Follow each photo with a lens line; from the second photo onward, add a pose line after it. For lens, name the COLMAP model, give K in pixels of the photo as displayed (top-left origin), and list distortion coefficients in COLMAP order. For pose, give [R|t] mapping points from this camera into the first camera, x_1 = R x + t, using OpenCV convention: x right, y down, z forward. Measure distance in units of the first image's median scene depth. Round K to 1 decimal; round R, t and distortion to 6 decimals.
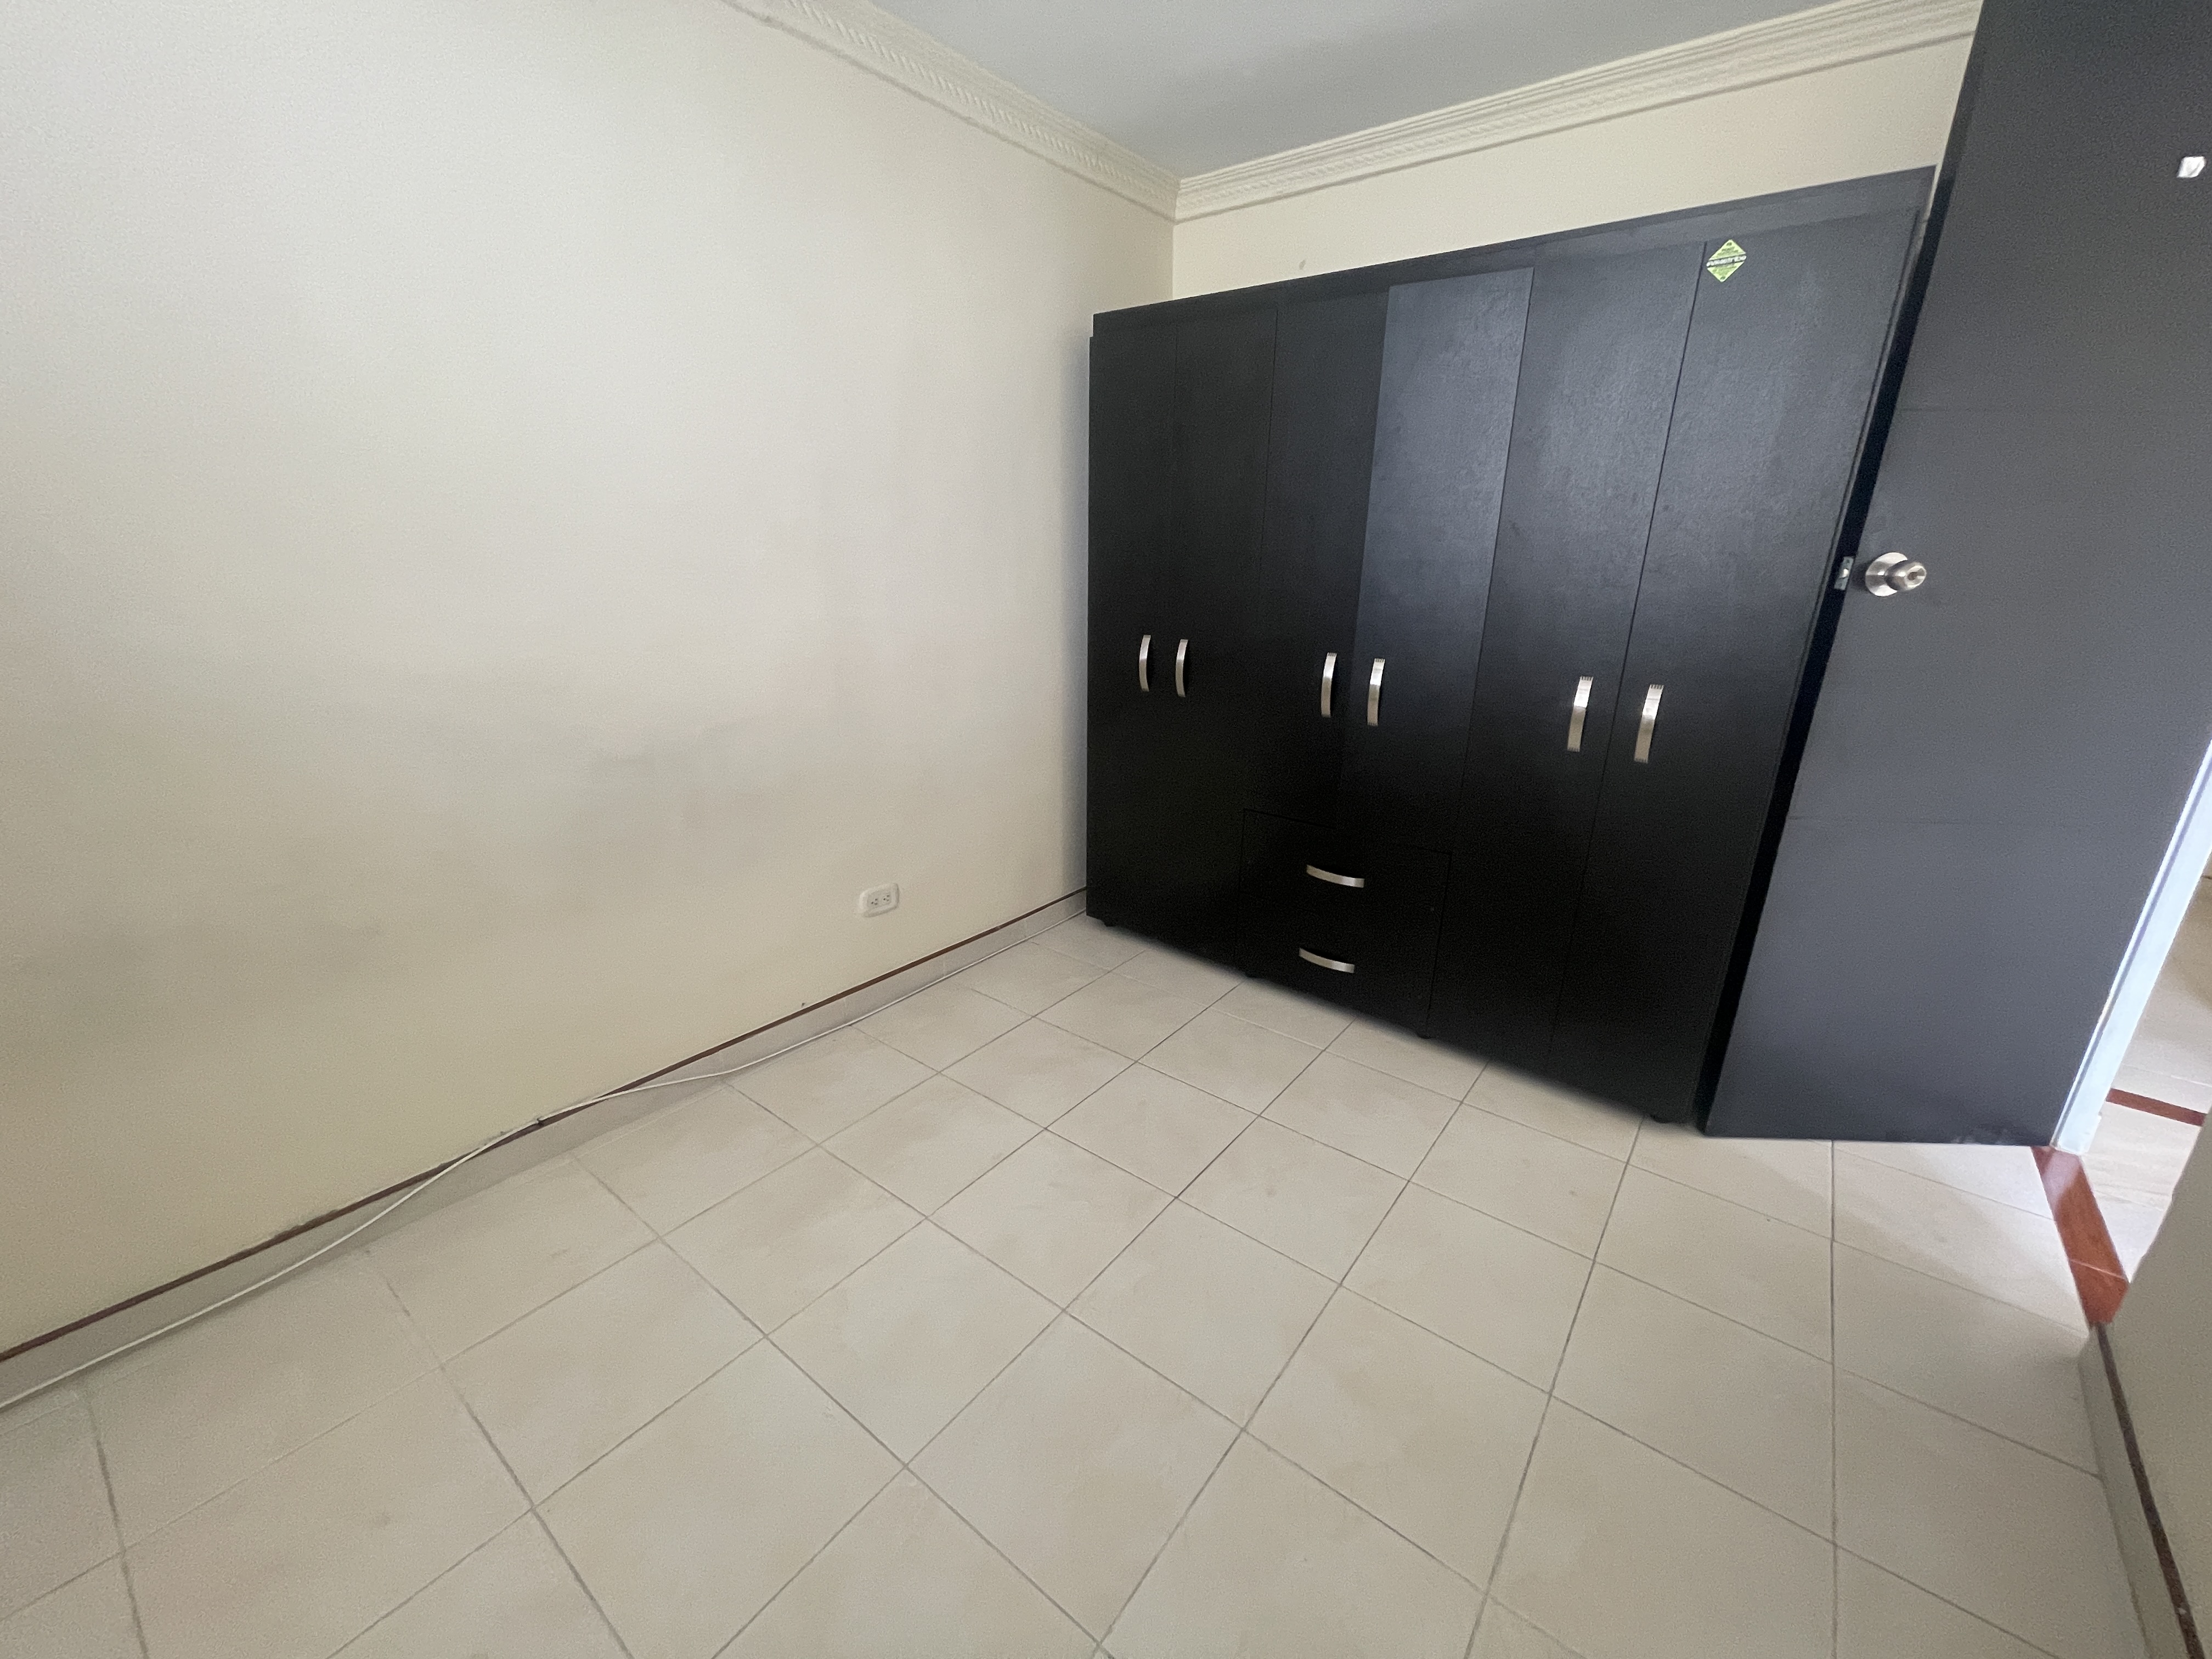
lens RADIAL K [[888.8, 0, 1098.4], [0, 888.8, 833.7], [0, 0, 1]] dist [-0.002747, 0.000377]
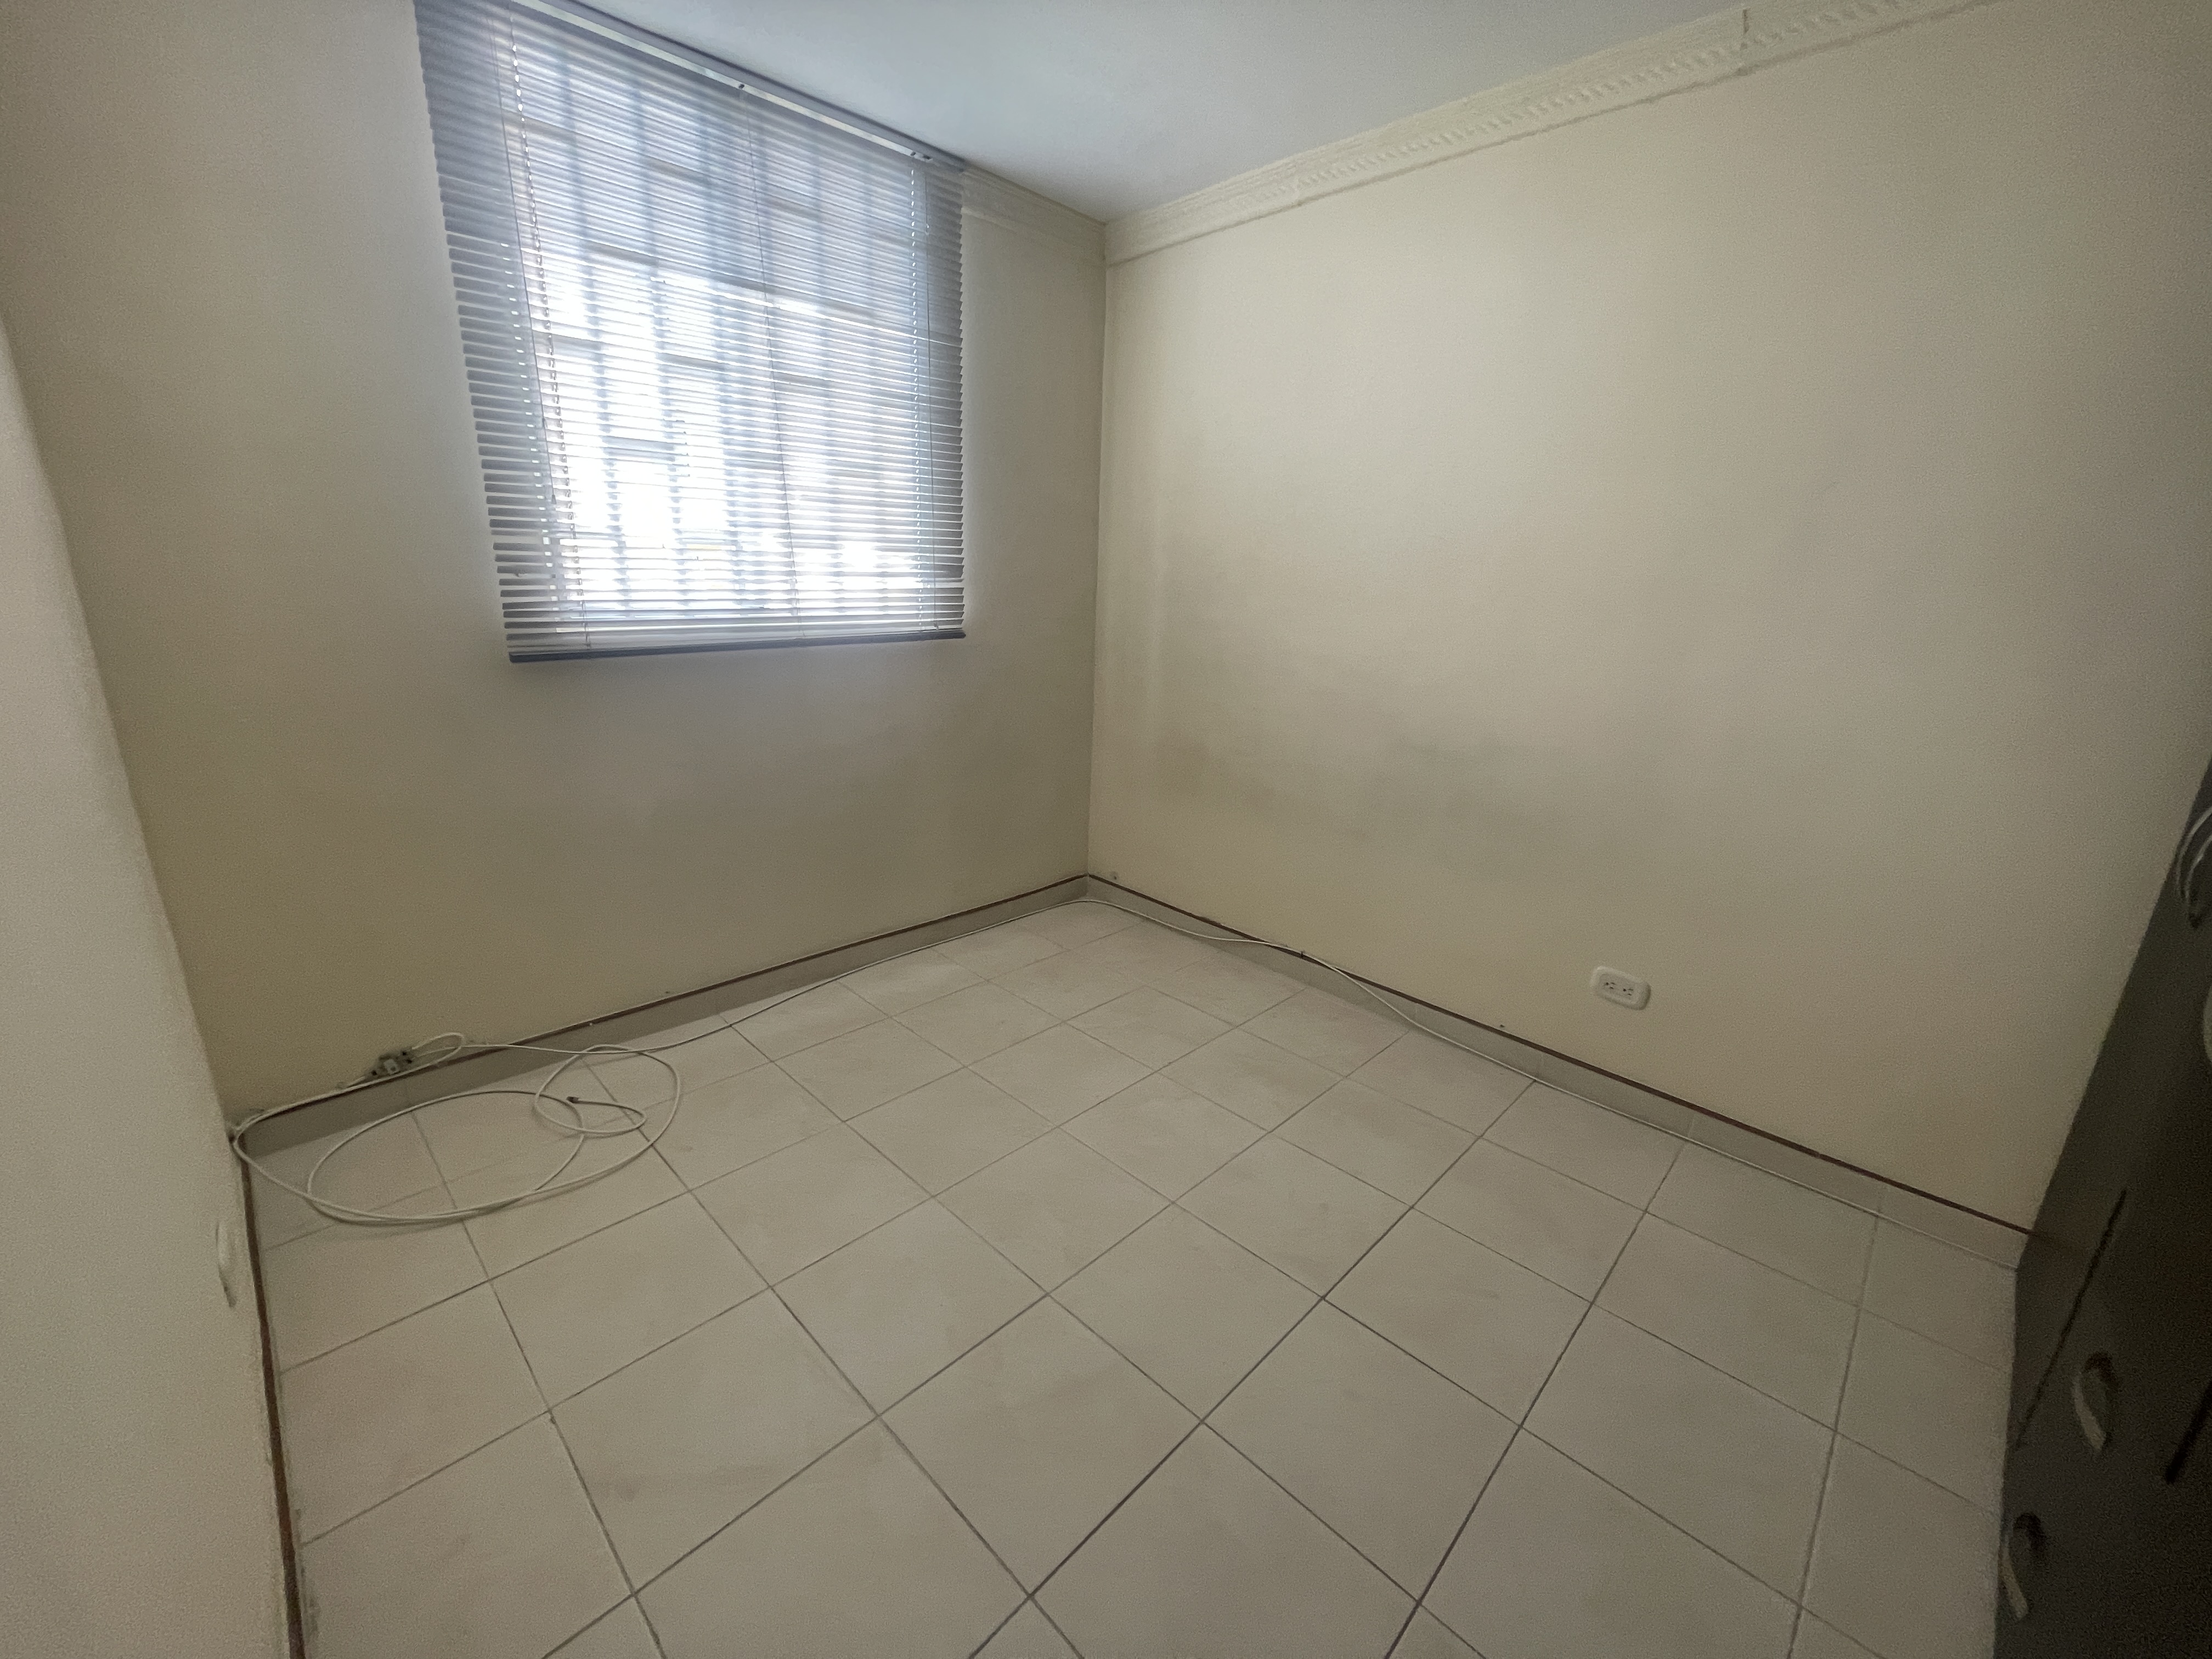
lens RADIAL K [[888.8, 0, 1100.0], [0, 888.8, 836.6], [0, 0, 1]] dist [-0.002747, 0.000377]
pose [[-0.136859, 0.262305, -0.955231, 0.793605], [-0.333198, 0.895927, 0.293759, -0.185978], [0.932871, 0.358484, -0.035217, 0.609416]]
